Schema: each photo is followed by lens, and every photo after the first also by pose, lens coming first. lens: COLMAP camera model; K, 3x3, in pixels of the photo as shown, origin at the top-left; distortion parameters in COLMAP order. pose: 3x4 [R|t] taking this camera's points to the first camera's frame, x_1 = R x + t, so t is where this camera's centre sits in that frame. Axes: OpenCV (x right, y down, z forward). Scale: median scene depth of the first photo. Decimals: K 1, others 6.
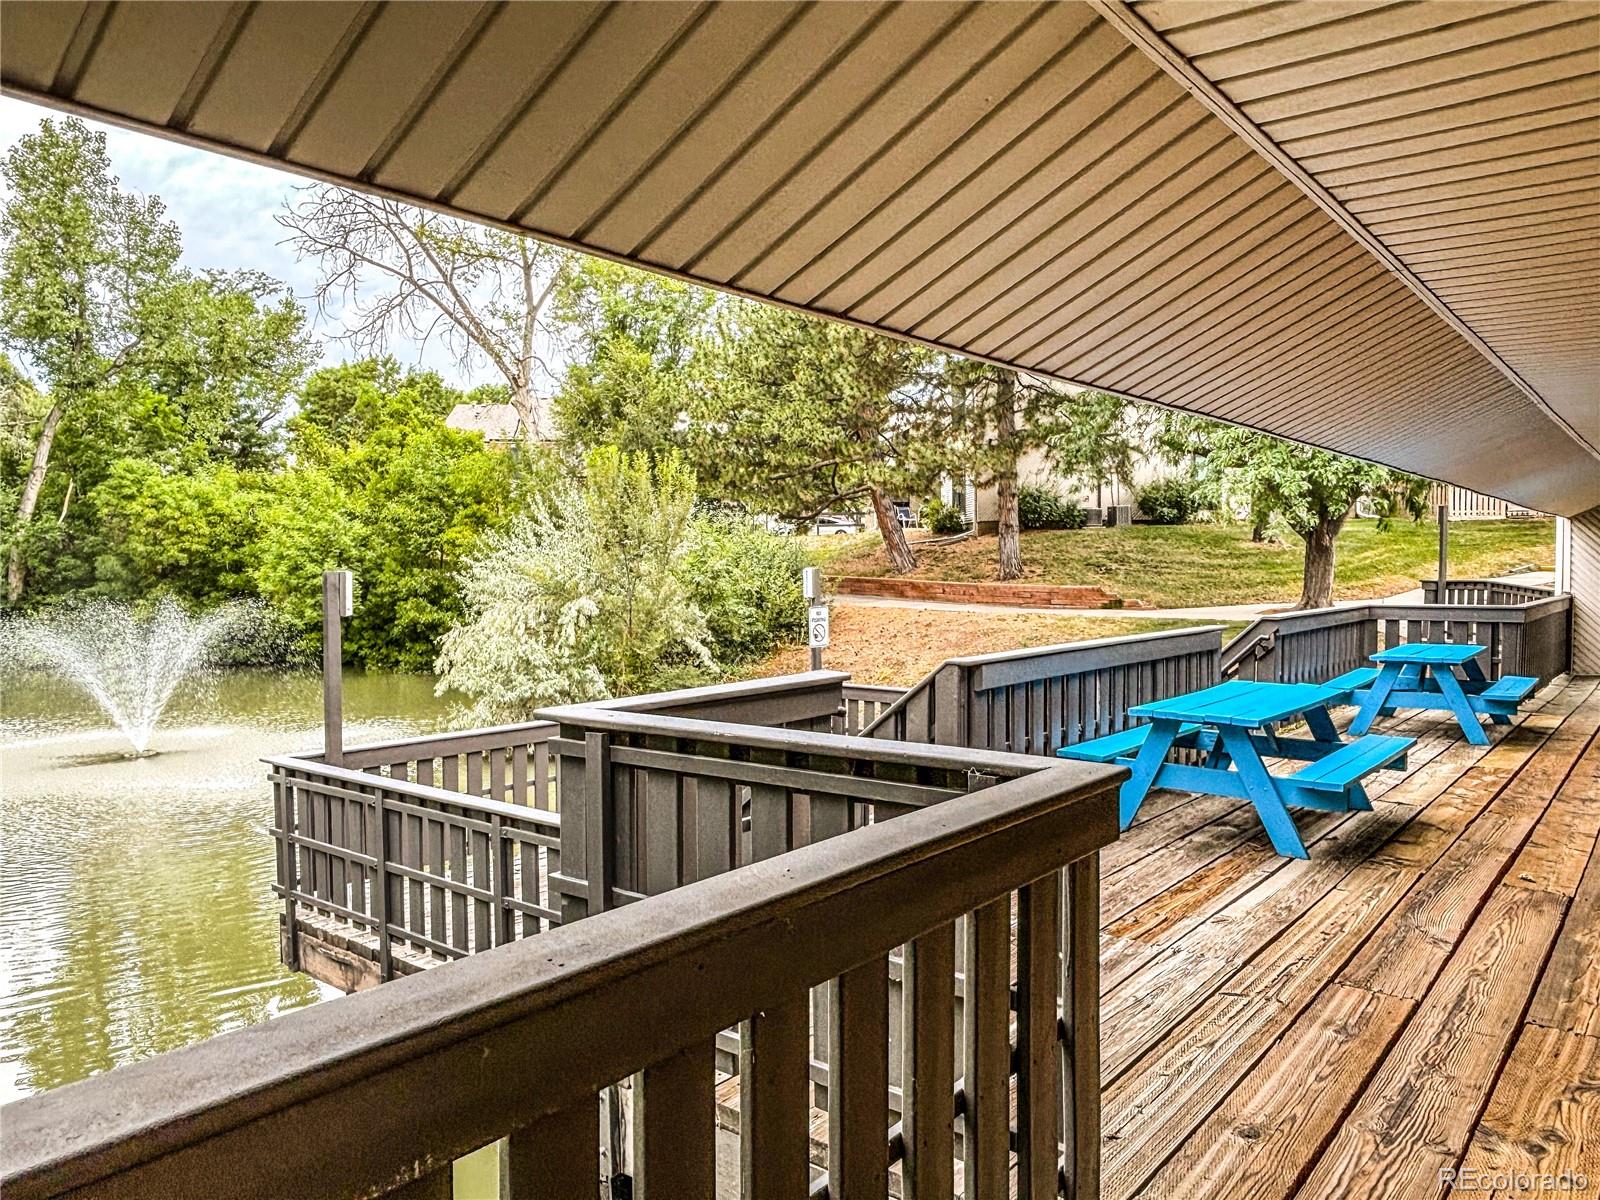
lens RADIAL K [[1129.8, 0, 801.8], [0, 1129.8, 603.4], [0, 0, 1]] dist [-0.010732, -0.003598]
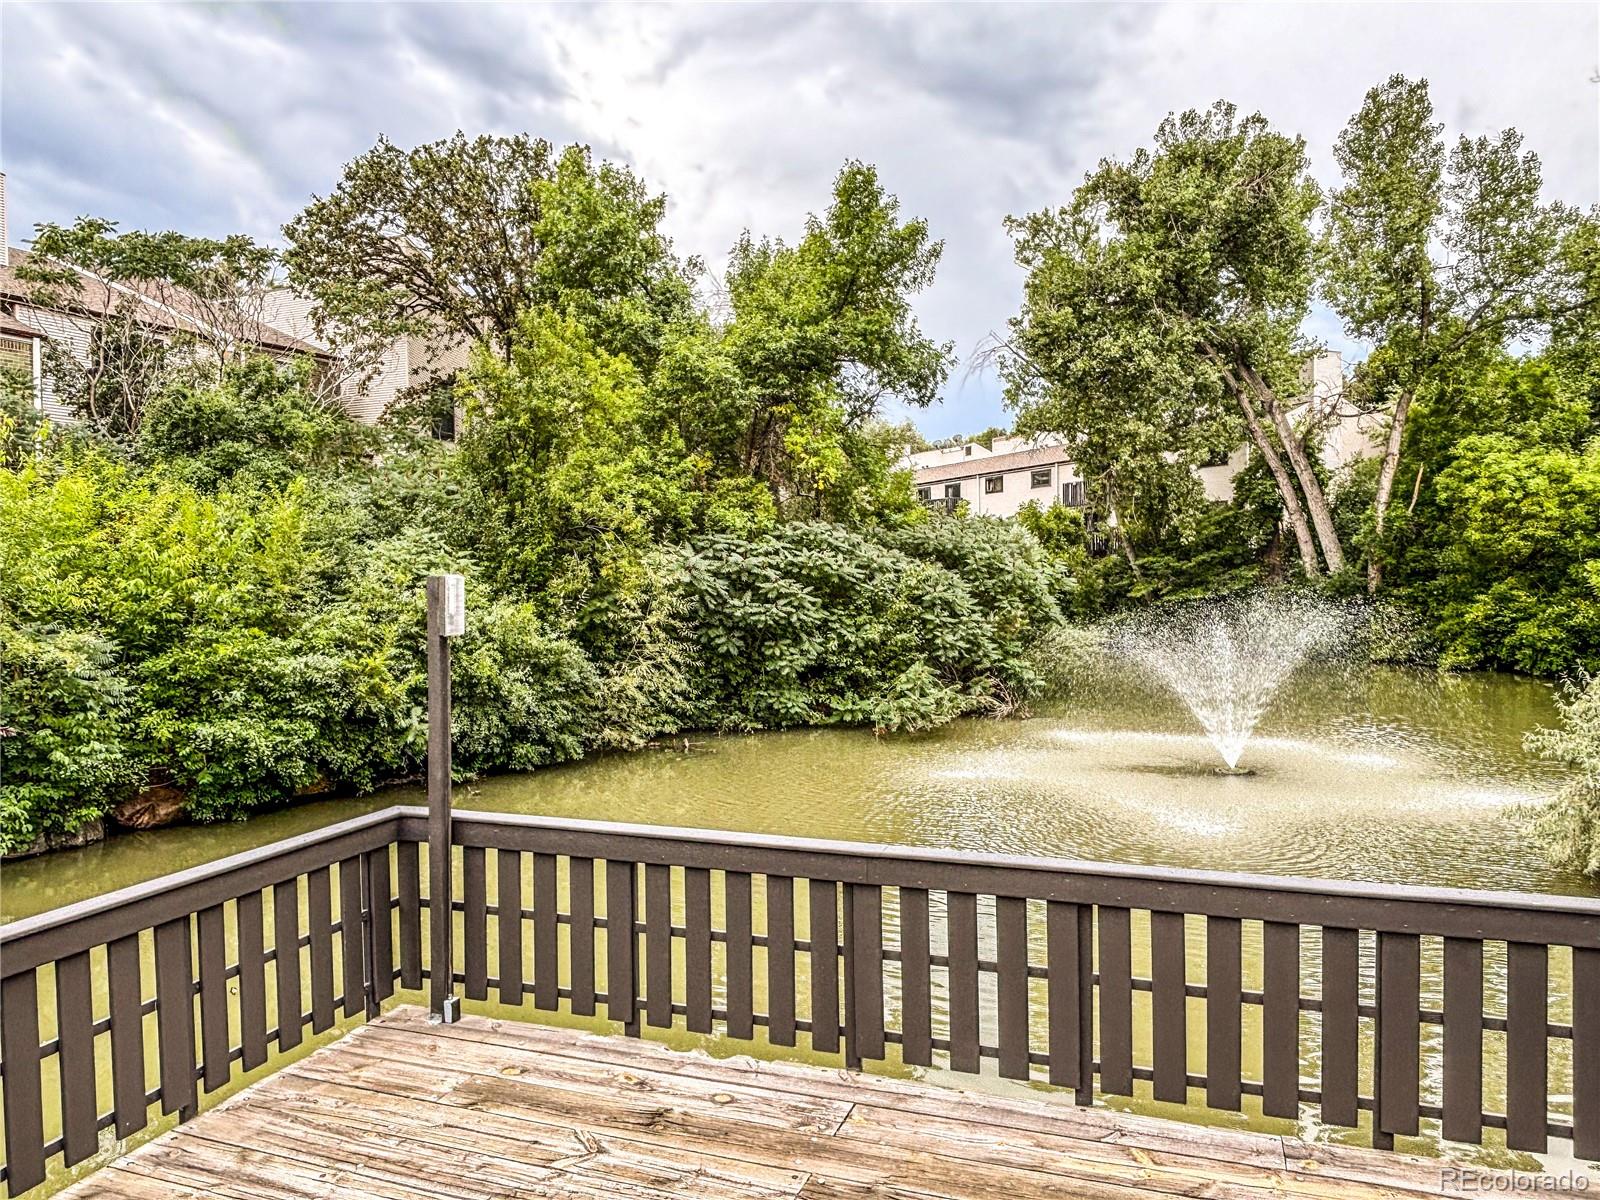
lens RADIAL K [[1129.8, 0, 799.8], [0, 1129.8, 599.4], [0, 0, 1]] dist [-0.010732, -0.003598]
pose [[0.327505, 0.026894, -0.944466, 0.069411], [-0.022810, 0.999529, 0.020552, -0.005574], [0.944574, 0.014812, 0.327965, 0.209732]]
